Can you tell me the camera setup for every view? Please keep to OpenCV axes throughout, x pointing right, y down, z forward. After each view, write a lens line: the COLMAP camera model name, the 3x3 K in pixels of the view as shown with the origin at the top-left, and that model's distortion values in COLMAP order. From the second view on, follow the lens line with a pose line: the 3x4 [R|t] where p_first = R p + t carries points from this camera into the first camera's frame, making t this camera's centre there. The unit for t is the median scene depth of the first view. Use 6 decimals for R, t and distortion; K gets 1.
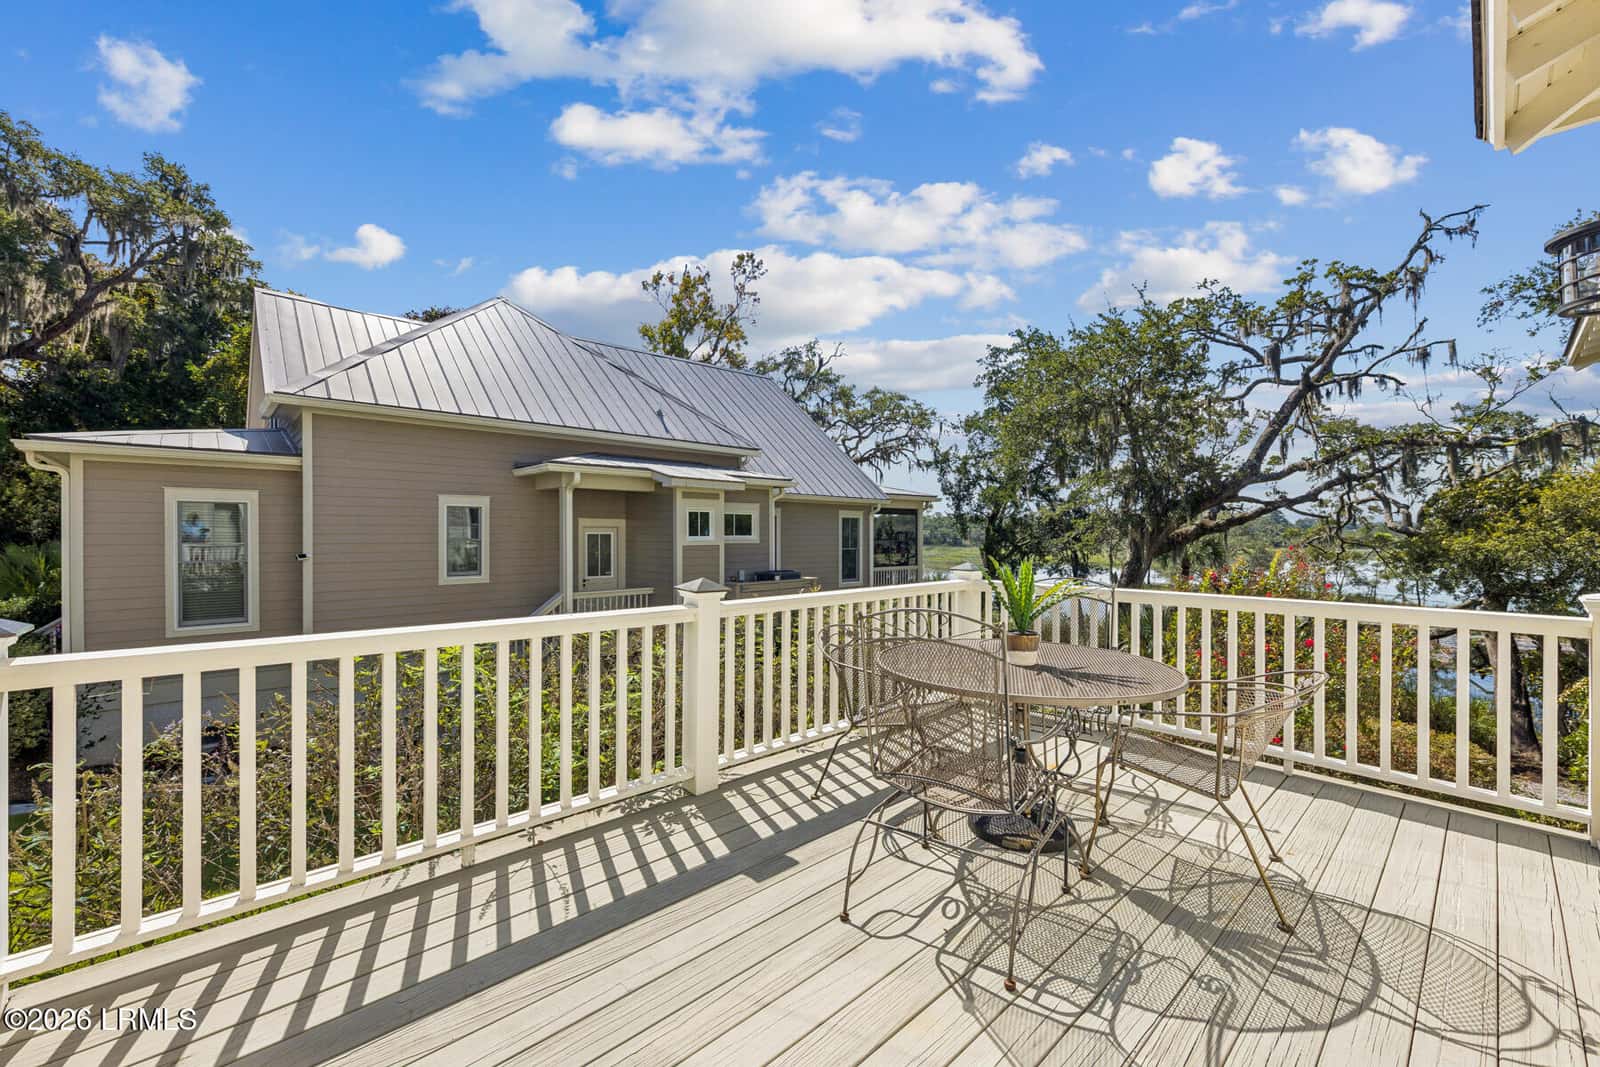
lens RADIAL K [[648.0, 0, 800.0], [0, 648.0, 533.5], [0, 0, 1]] dist [-0.000466, -0.000028]
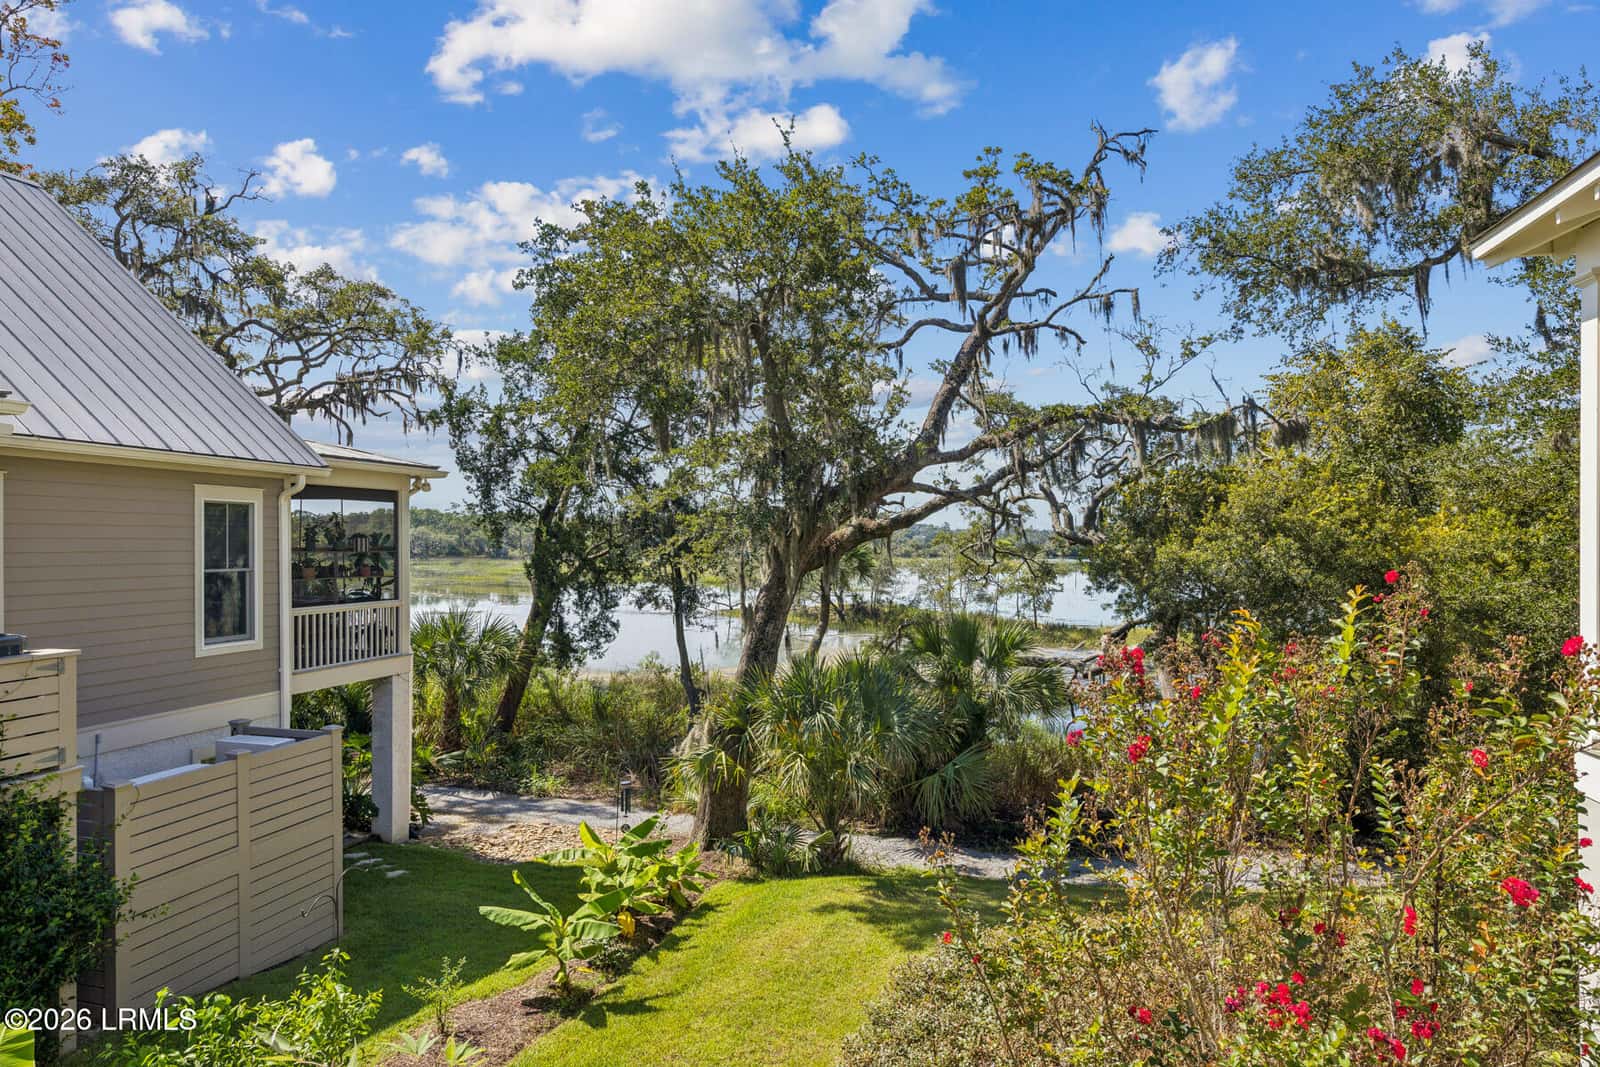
lens RADIAL K [[927.6, 0, 807.6], [0, 927.6, 564.4], [0, 0, 1]] dist [0.025301, 0.000275]
pose [[0.849217, -0.011385, 0.527922, 0.065188], [-0.002671, 0.999662, 0.025855, 0.000955], [-0.528038, -0.023366, 0.848900, 0.194018]]
